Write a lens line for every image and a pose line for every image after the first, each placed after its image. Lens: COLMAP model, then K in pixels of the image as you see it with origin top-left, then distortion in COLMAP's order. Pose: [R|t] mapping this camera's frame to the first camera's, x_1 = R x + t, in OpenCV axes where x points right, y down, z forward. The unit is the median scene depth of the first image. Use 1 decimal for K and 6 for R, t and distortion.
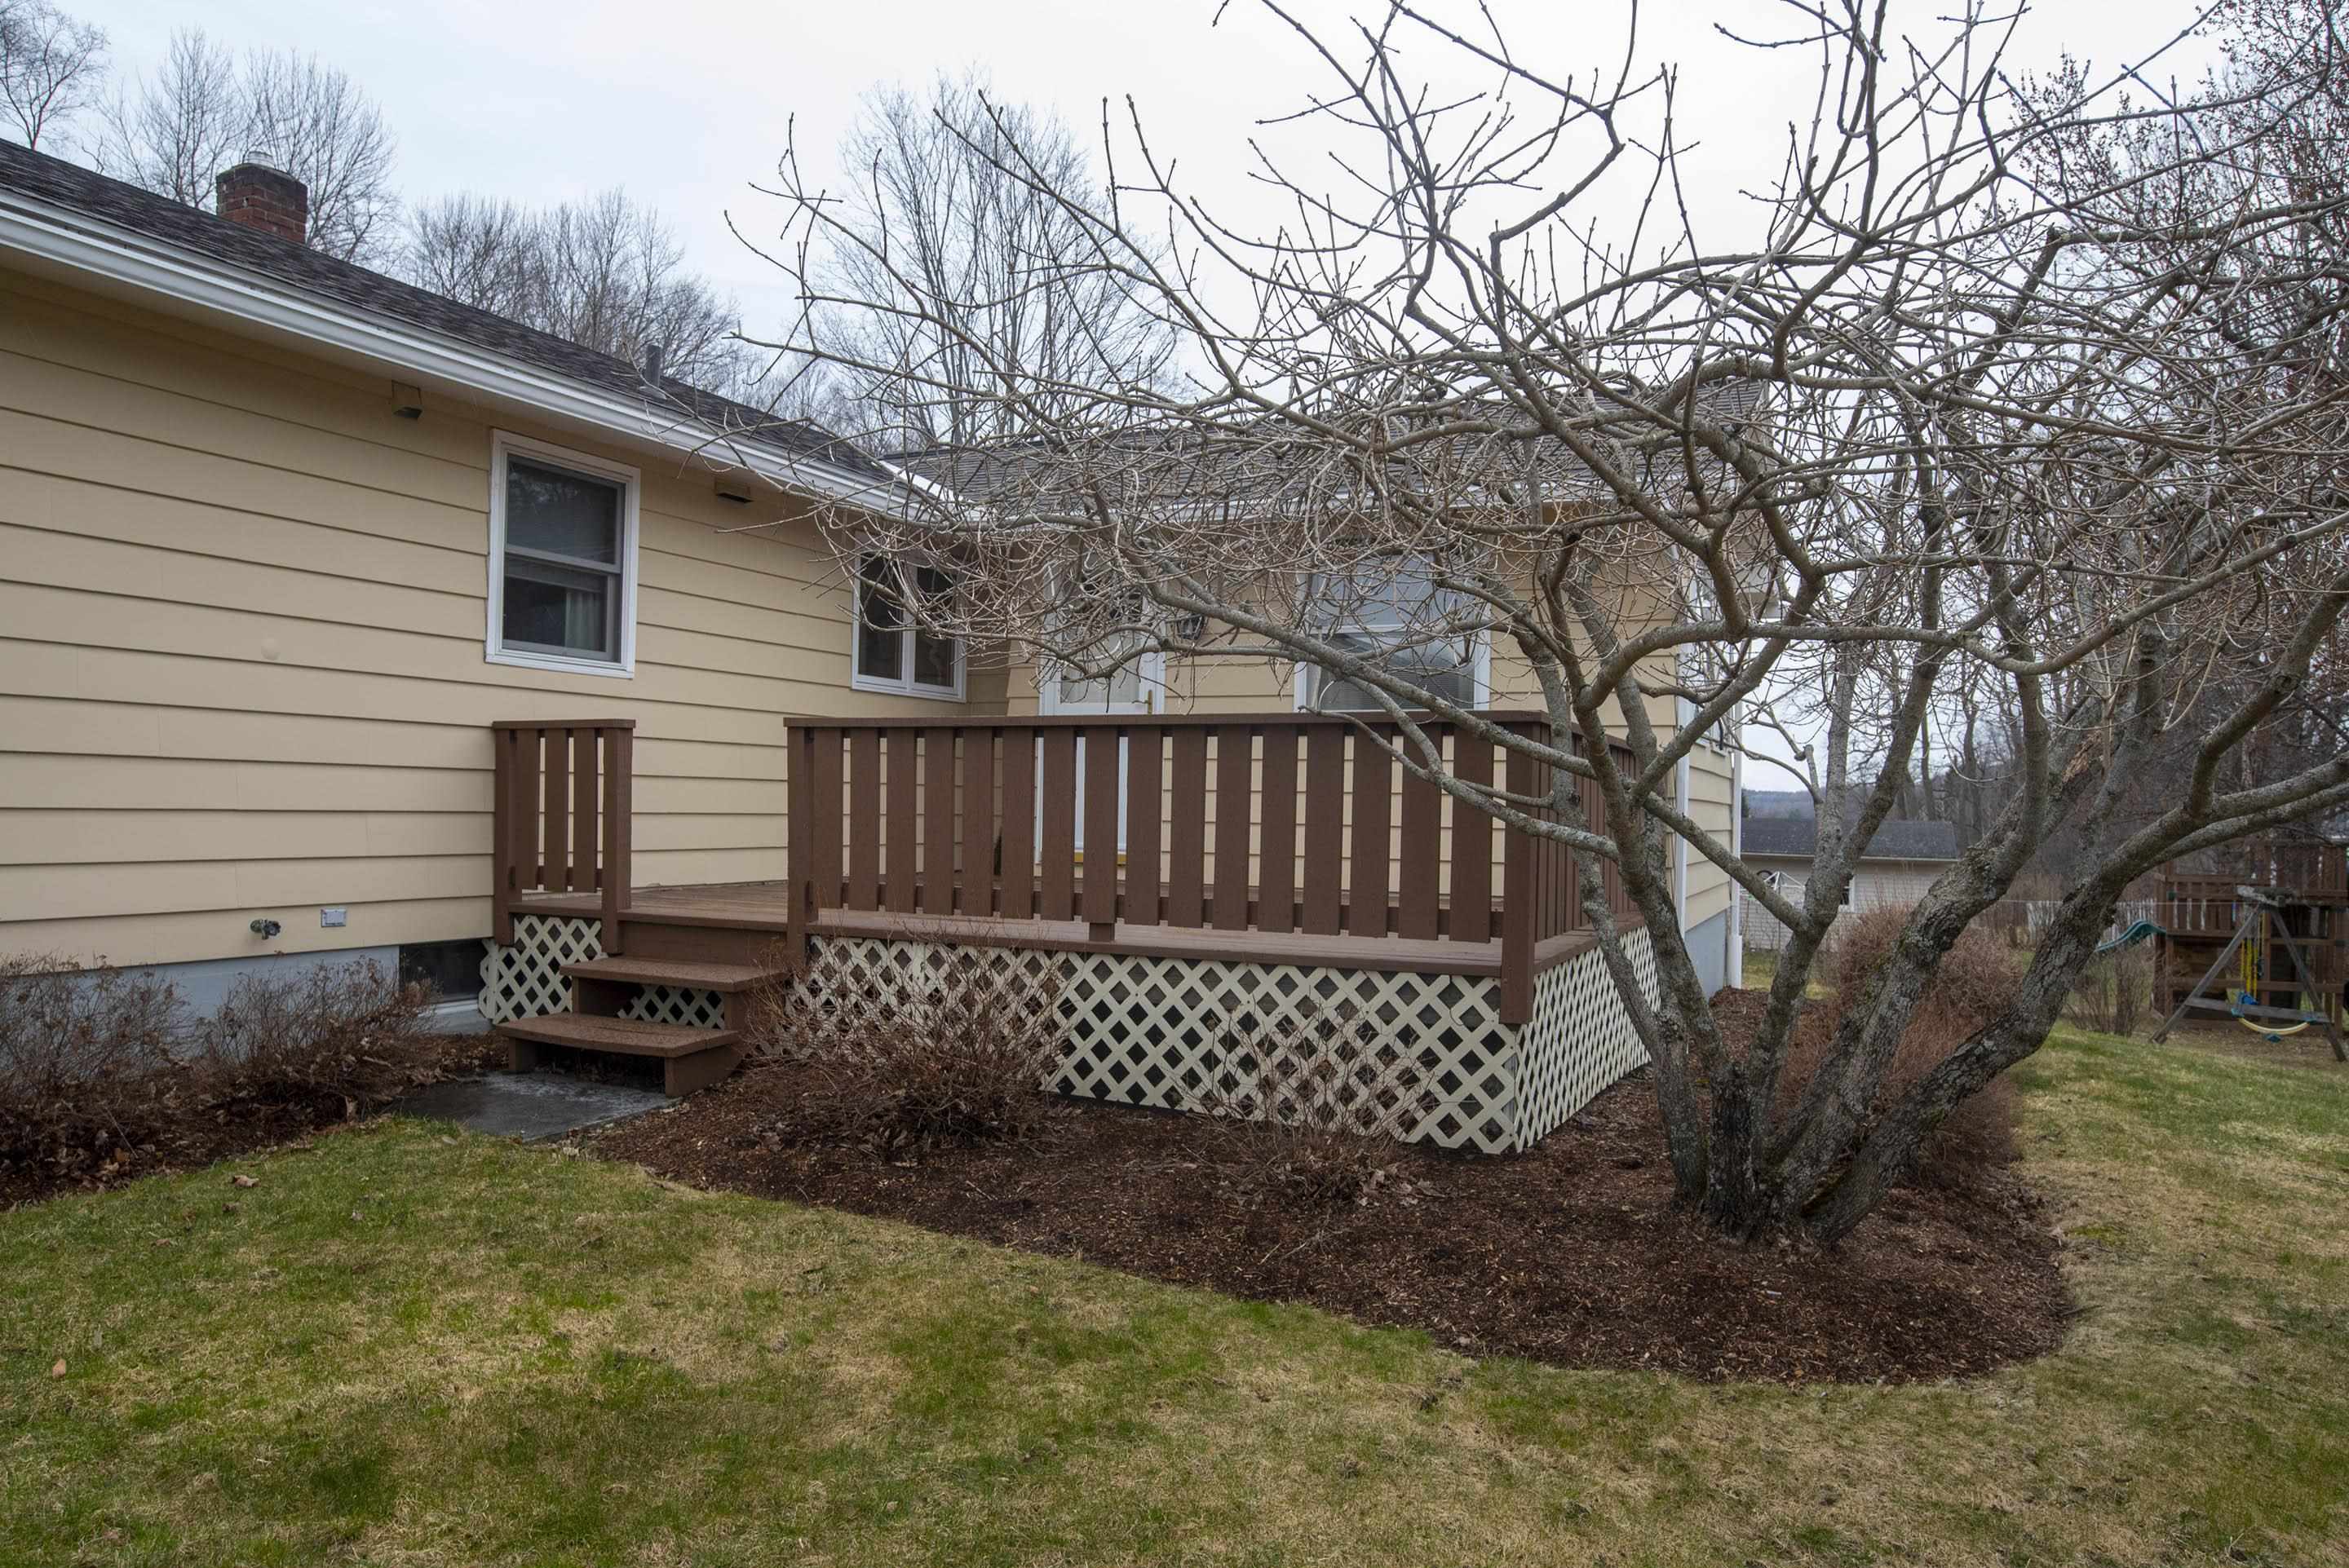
lens RADIAL K [[1563.9, 0, 1174.5], [0, 1563.9, 784.0], [0, 0, 1]] dist [-0.076318, 0.021398]
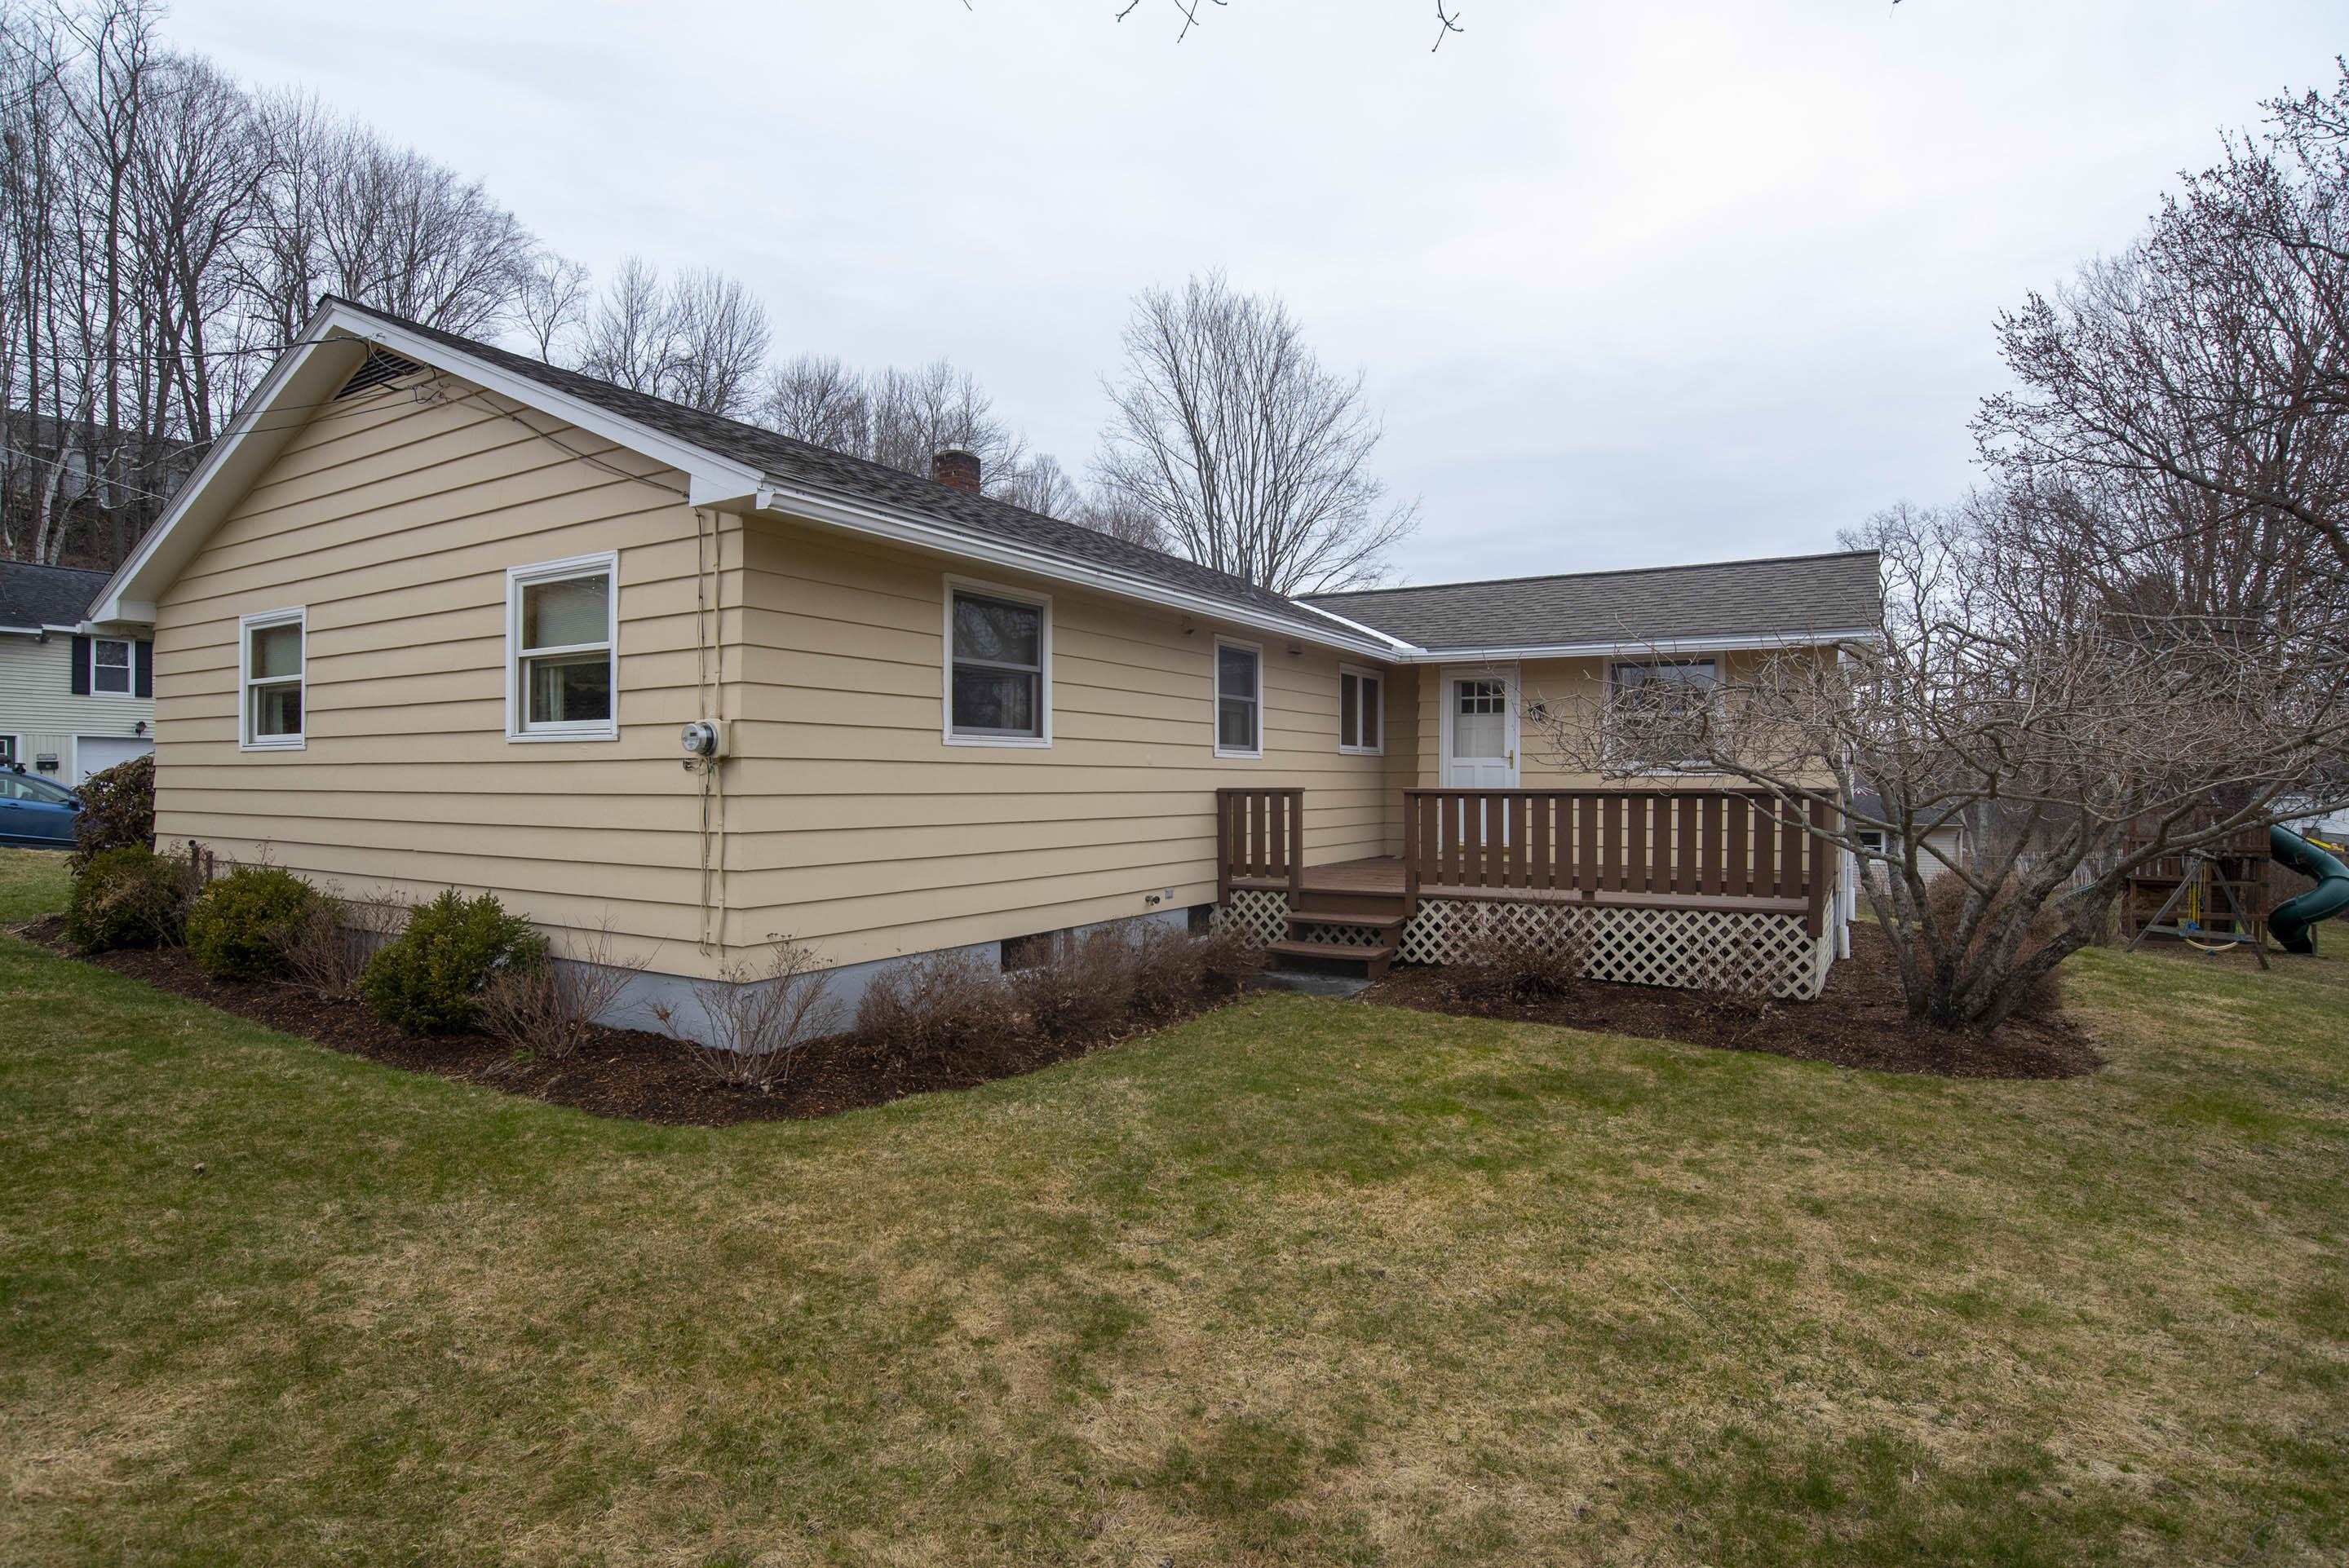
lens RADIAL K [[1207.1, 0, 1172.5], [0, 1207.1, 793.6], [0, 0, 1]] dist [-0.072340, 0.016441]
pose [[0.993740, -0.019873, -0.109936, -0.367513], [0.022091, 0.999576, 0.018989, -0.070452], [0.109512, -0.021299, 0.993757, -0.534028]]
